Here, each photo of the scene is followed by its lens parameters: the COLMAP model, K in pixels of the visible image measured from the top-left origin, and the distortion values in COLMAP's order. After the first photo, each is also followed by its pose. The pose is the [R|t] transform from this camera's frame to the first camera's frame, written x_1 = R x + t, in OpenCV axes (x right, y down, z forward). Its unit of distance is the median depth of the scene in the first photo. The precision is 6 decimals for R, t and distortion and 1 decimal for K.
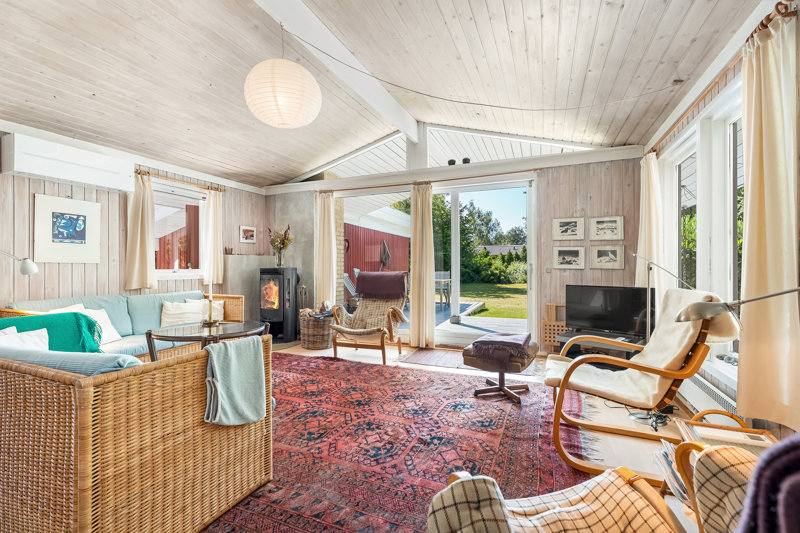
lens RADIAL K [[356.6, 0, 399.2], [0, 356.6, 264.2], [0, 0, 1]] dist [0.002919, 0.000079]
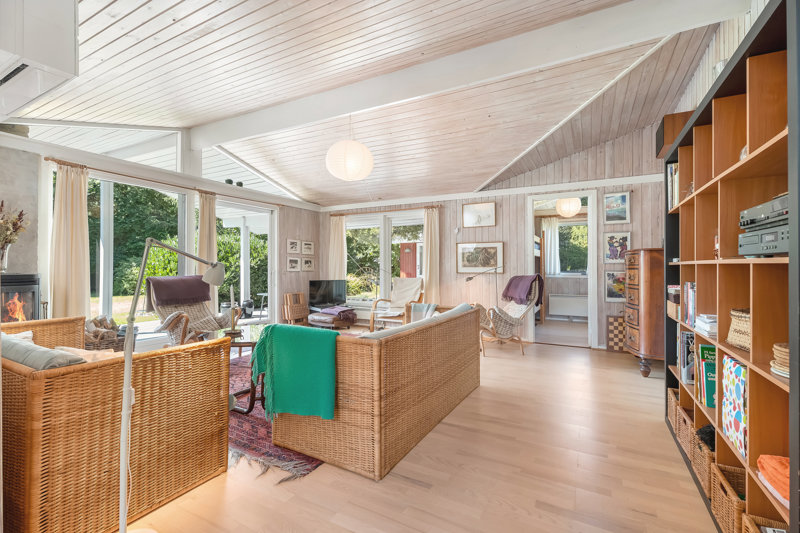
lens RADIAL K [[356.6, 0, 399.2], [0, 356.6, 264.2], [0, 0, 1]] dist [0.002919, 0.000079]
pose [[0.101181, 0.015278, 0.994751, -1.080419], [-0.004440, 0.999879, -0.014905, 0.003745], [-0.994858, -0.002908, 0.101236, 0.356171]]
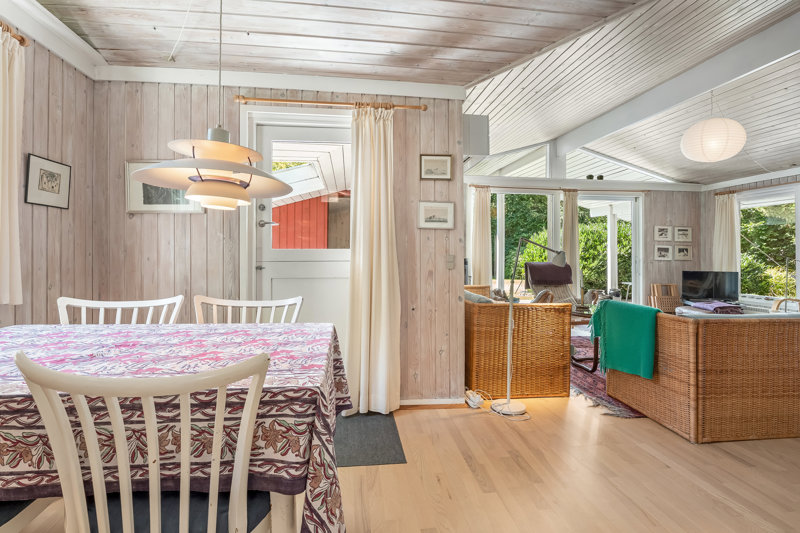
lens RADIAL K [[379.5, 0, 388.7], [0, 379.5, 250.3], [0, 0, 1]] dist [-0.014673, 0.000056]
pose [[0.878594, 0.019155, 0.477184, -1.276624], [-0.015661, 0.999814, -0.011299, 0.007901], [-0.477312, 0.002454, 0.878731, 0.162666]]
